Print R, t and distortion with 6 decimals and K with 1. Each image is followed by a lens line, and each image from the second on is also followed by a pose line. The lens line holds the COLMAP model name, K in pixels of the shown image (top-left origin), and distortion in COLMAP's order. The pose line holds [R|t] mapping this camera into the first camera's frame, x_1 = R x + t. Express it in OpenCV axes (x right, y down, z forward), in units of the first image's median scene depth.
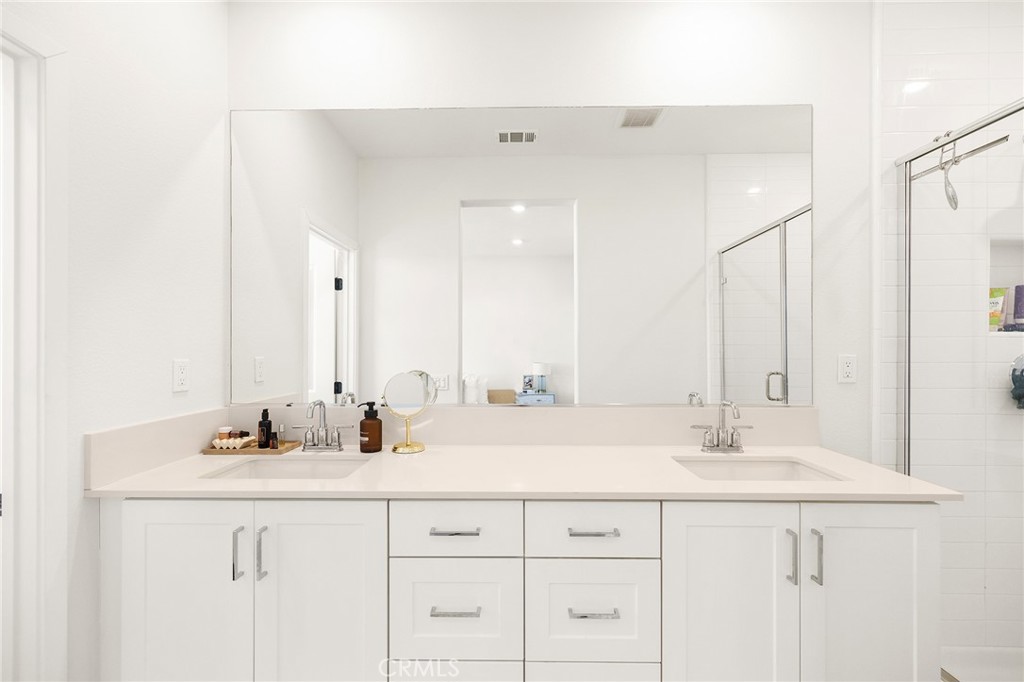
lens RADIAL K [[436.0, 0, 512.9], [0, 436.0, 352.2], [0, 0, 1]] dist [0.001437, -0.000235]
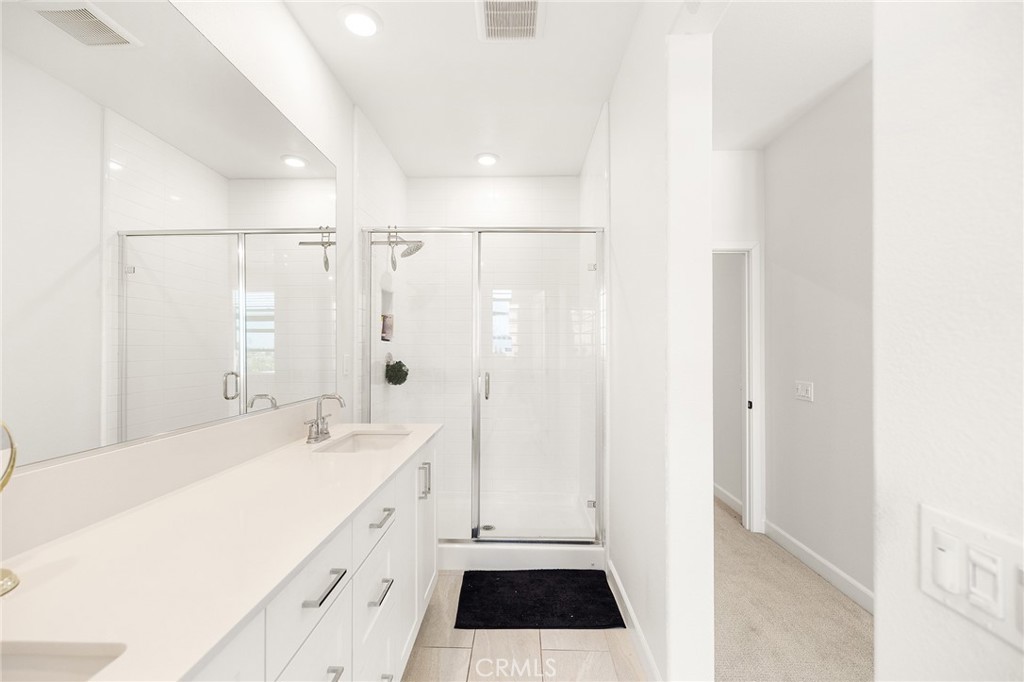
lens RADIAL K [[430.1, 0, 510.0], [0, 430.1, 339.2], [0, 0, 1]] dist [0.003769, 0.000072]
pose [[0.011544, 0.020948, 0.999714, -0.580218], [0.008891, 0.999739, -0.021051, -0.007351], [-0.999894, 0.009131, 0.011354, 0.427944]]
